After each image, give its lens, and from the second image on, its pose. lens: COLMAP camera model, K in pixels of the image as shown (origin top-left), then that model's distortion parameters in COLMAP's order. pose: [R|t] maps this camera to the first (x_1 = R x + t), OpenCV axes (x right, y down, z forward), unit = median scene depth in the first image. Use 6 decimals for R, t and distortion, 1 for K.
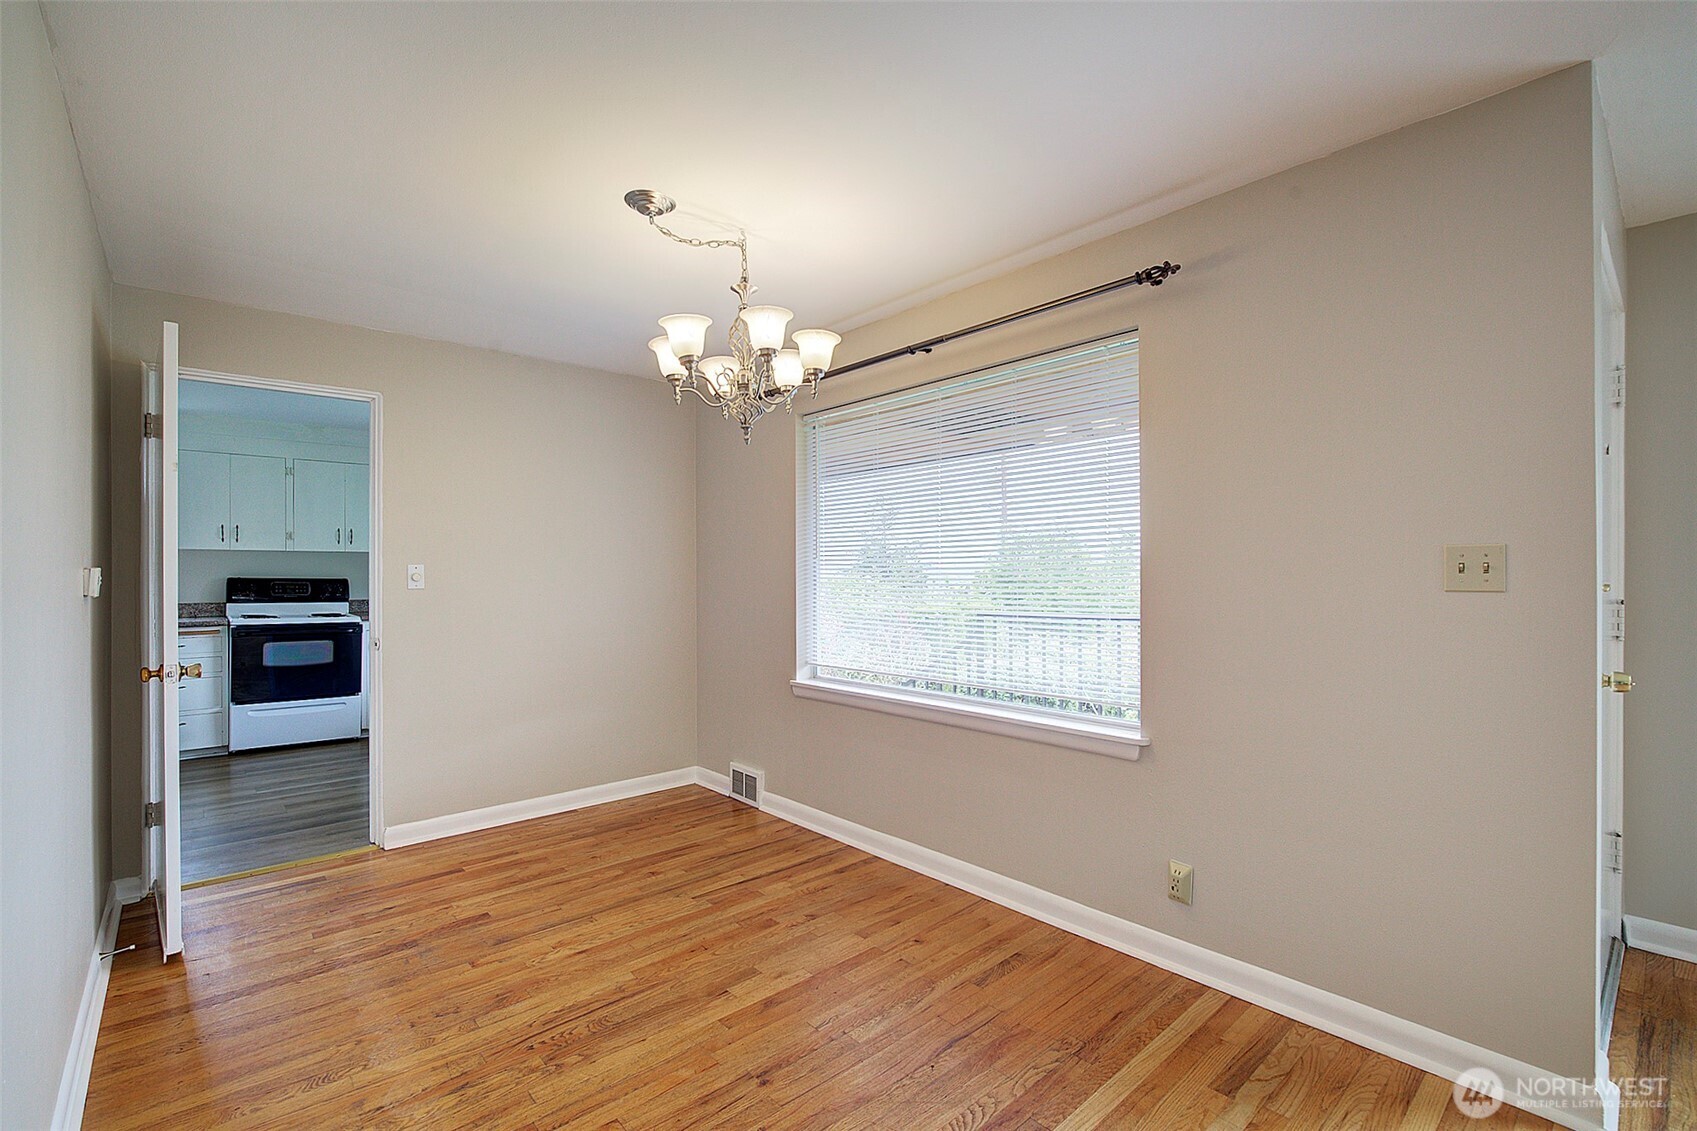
lens RADIAL K [[752.5, 0, 852.7], [0, 752.5, 574.4], [0, 0, 1]] dist [-0.010780, -0.000209]
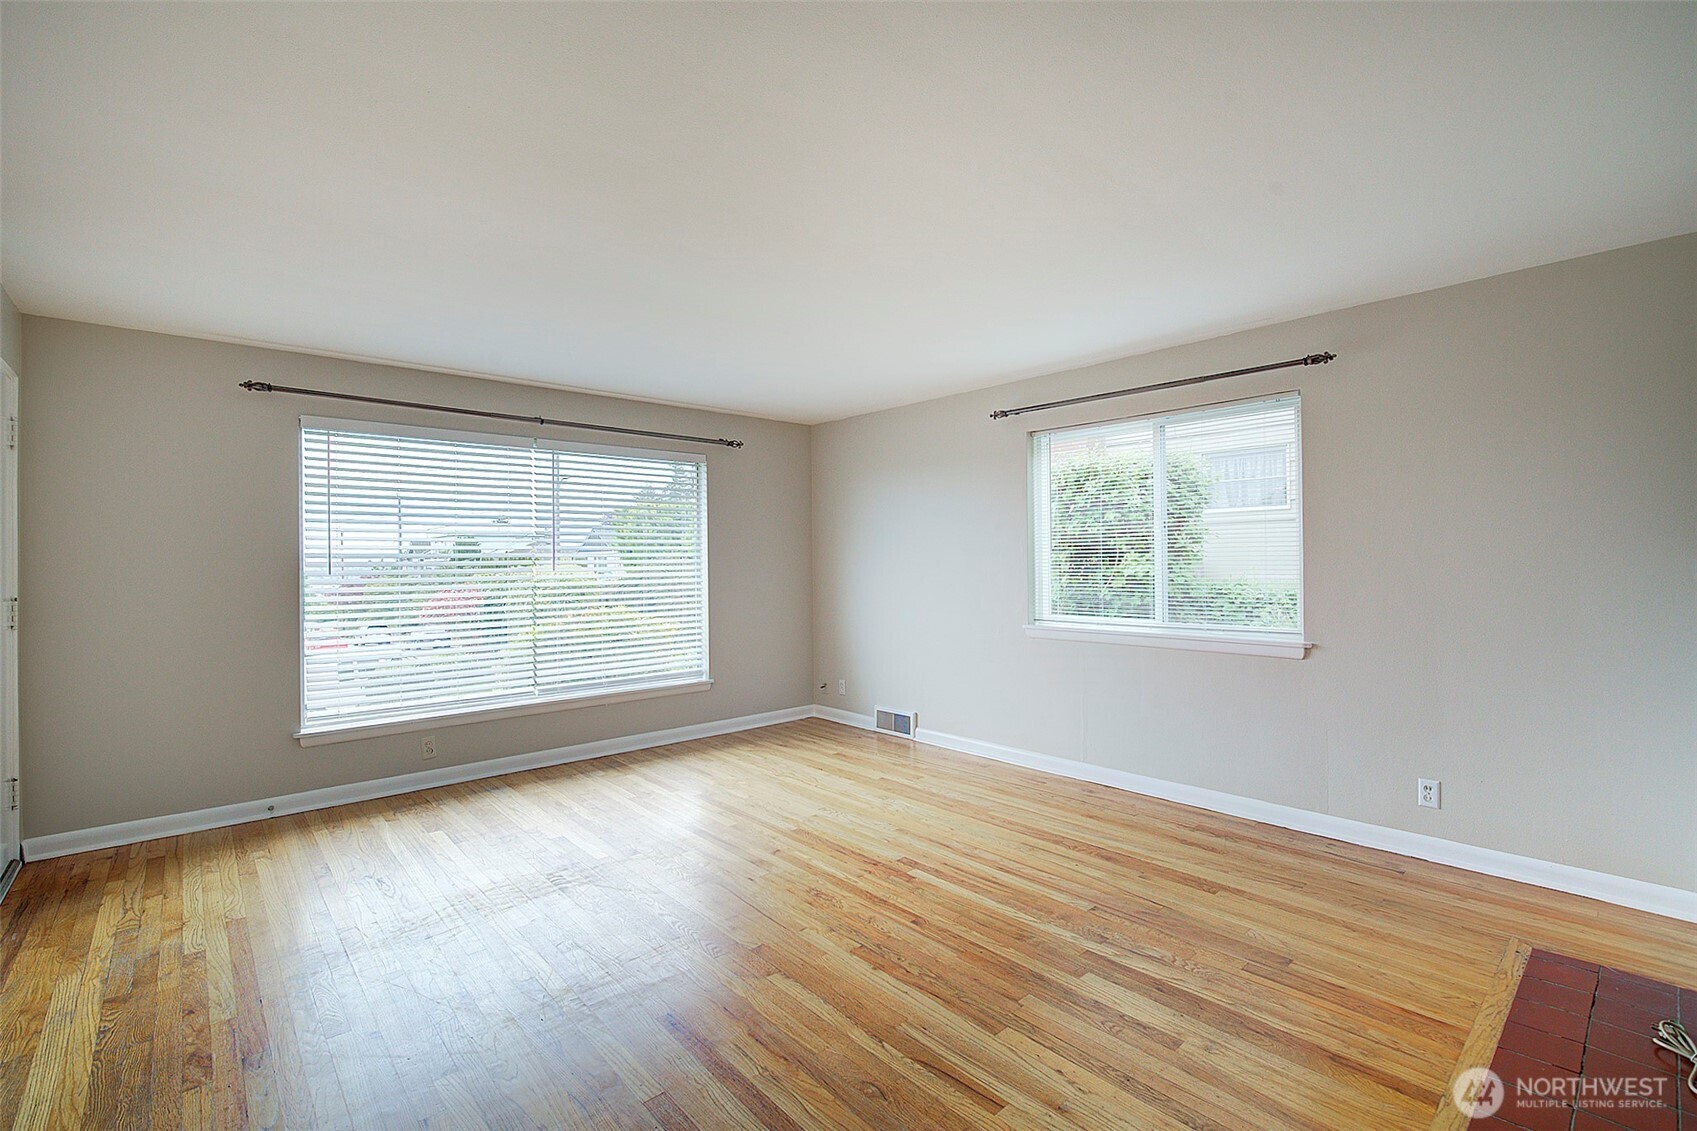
lens RADIAL K [[747.1, 0, 840.5], [0, 747.1, 553.2], [0, 0, 1]] dist [-0.011418, 0.001547]
pose [[0.004098, 0.010520, 0.999936, -0.174795], [0.009573, 0.999898, -0.010559, -0.011234], [-0.999946, 0.009616, 0.003997, -0.314357]]
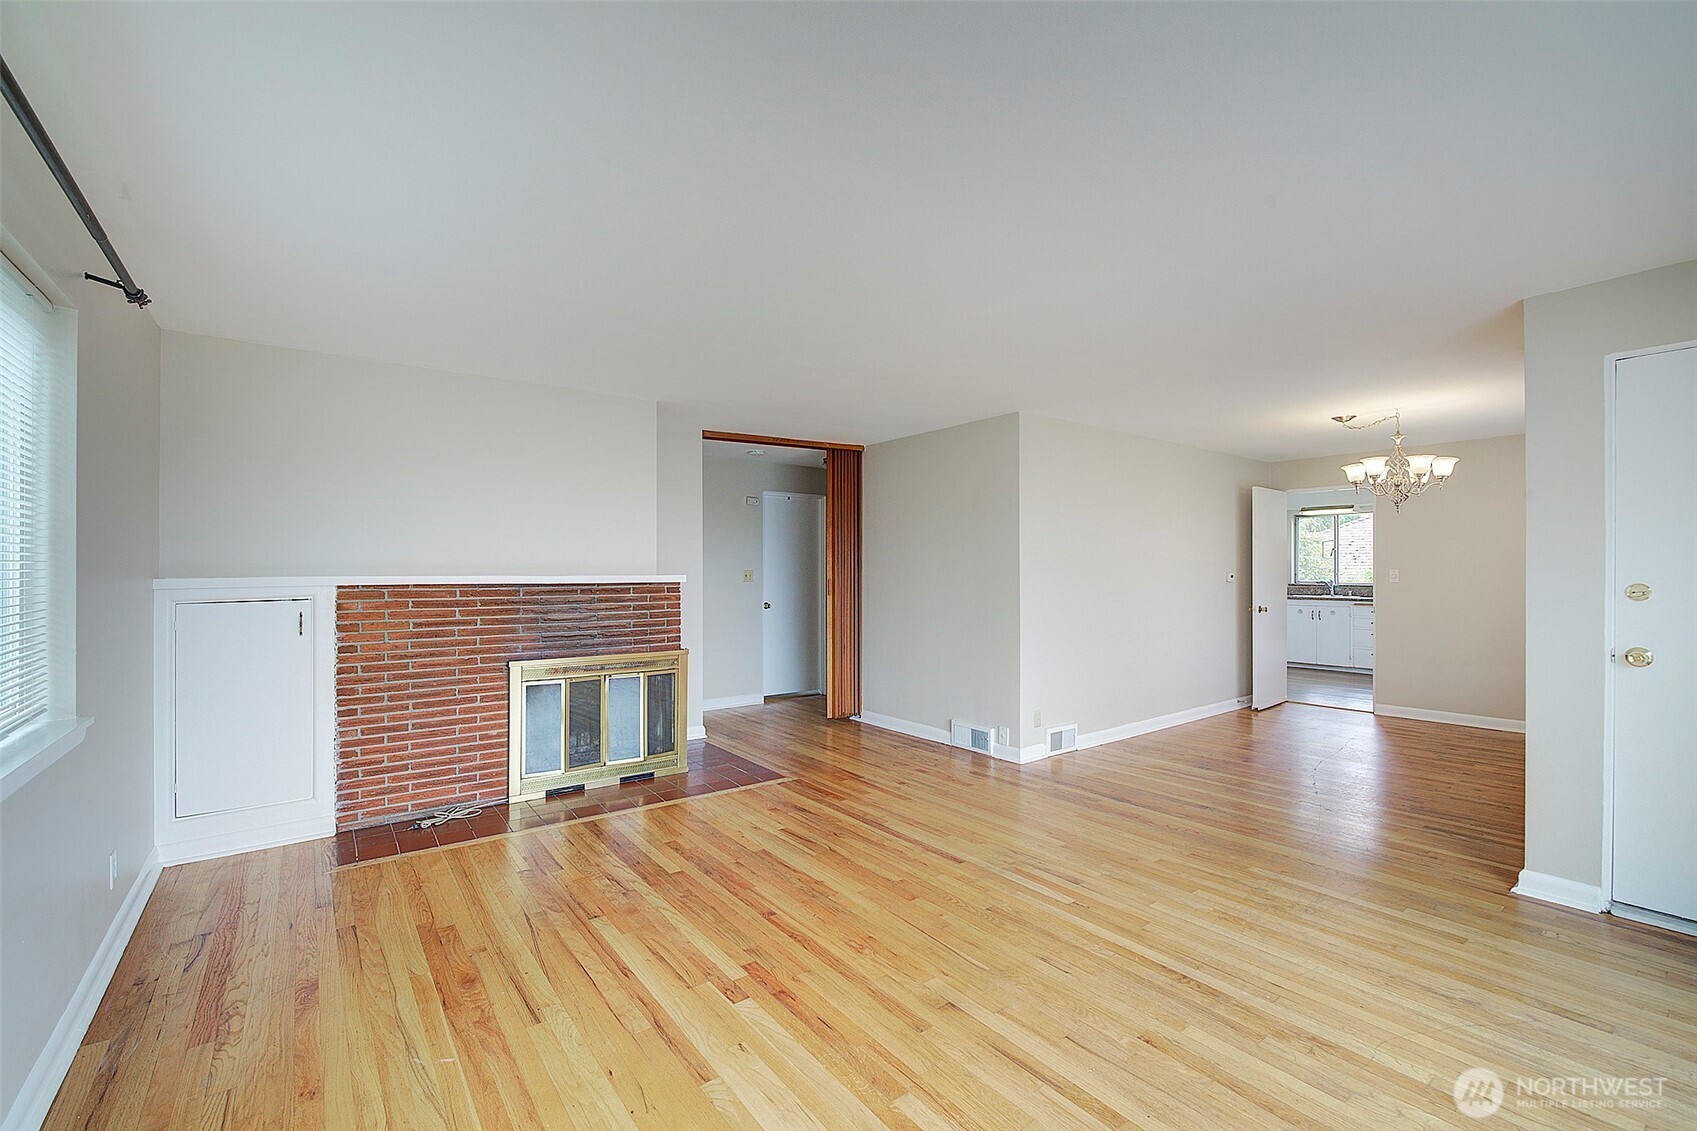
lens RADIAL K [[723.5, 0, 848.5], [0, 723.5, 565.5], [0, 0, 1]] dist [-0.003272, -0.000184]
pose [[-0.074593, -0.003700, -0.997207, 1.361080], [0.001415, 0.999992, -0.003816, -0.019347], [0.997213, -0.001696, -0.074587, -0.242147]]
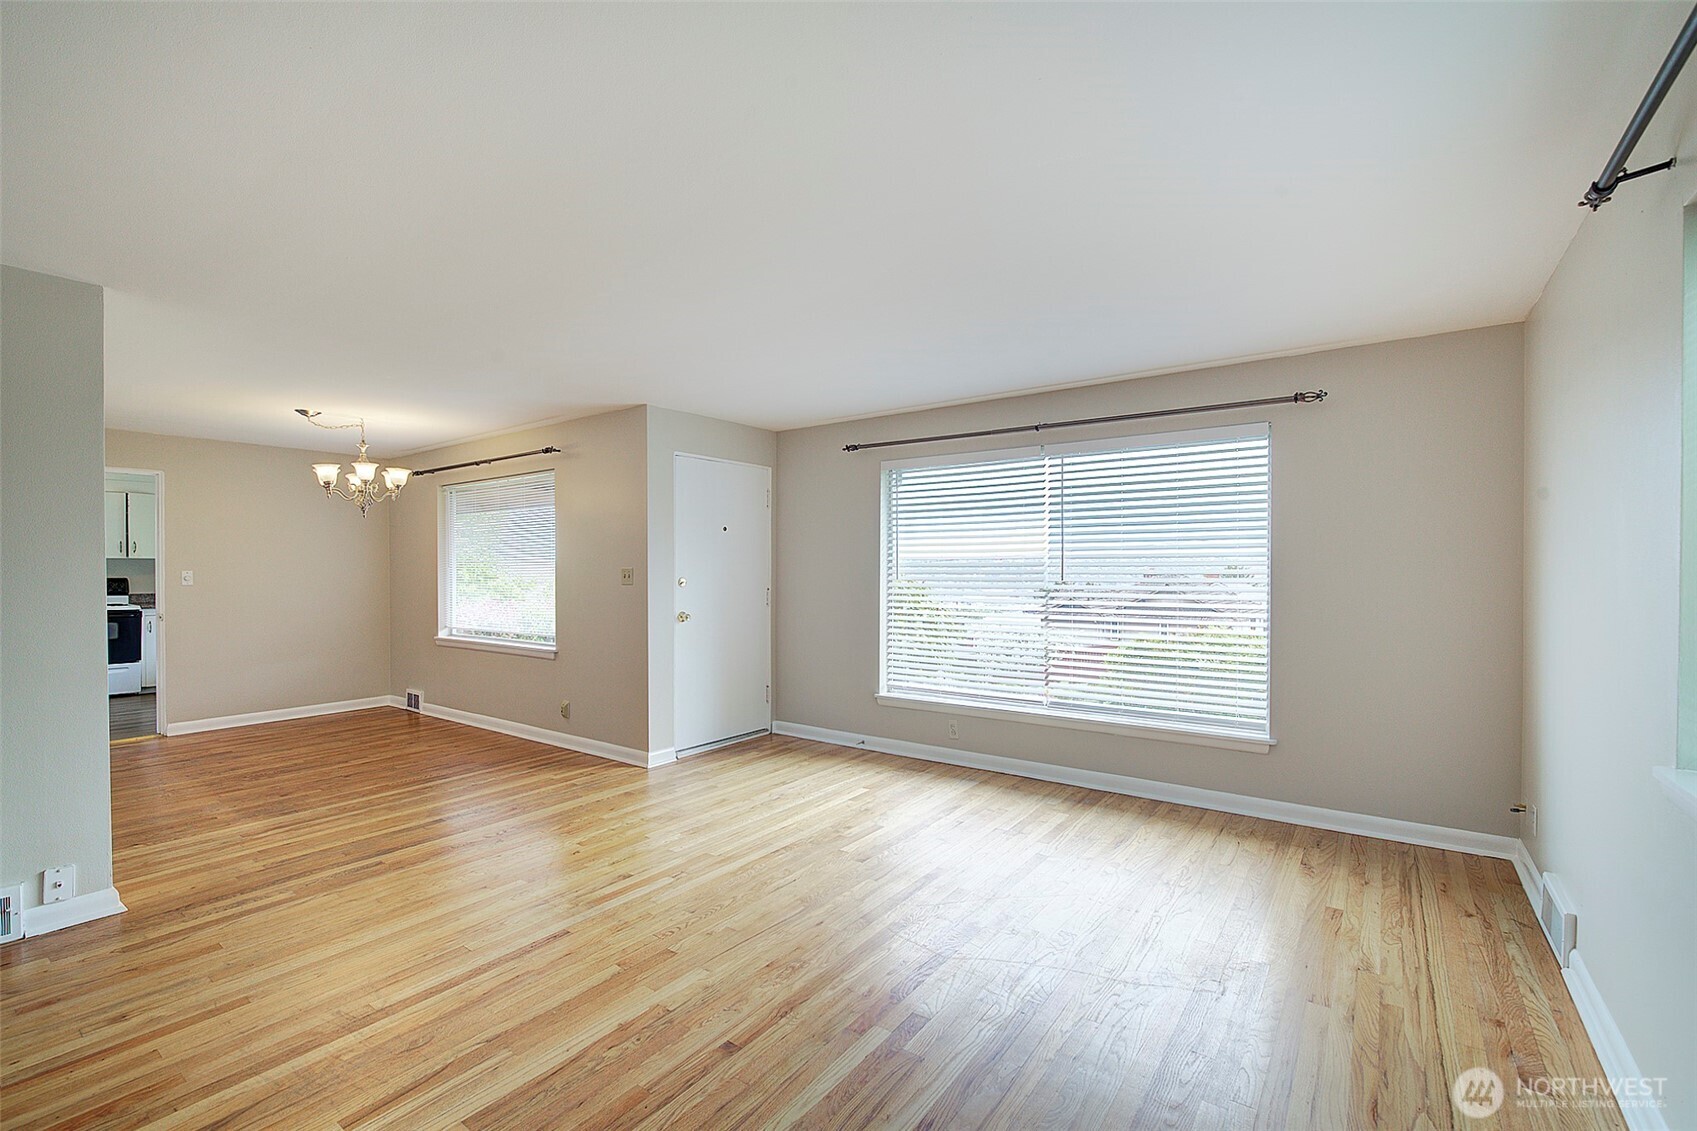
lens RADIAL K [[736.2, 0, 852.1], [0, 736.2, 570.8], [0, 0, 1]] dist [-0.009720, -0.000052]
pose [[0.977458, -0.000091, 0.211129, 0.558217], [-0.000331, 0.999998, 0.001960, -0.017945], [-0.211129, -0.001986, 0.977456, -0.965429]]
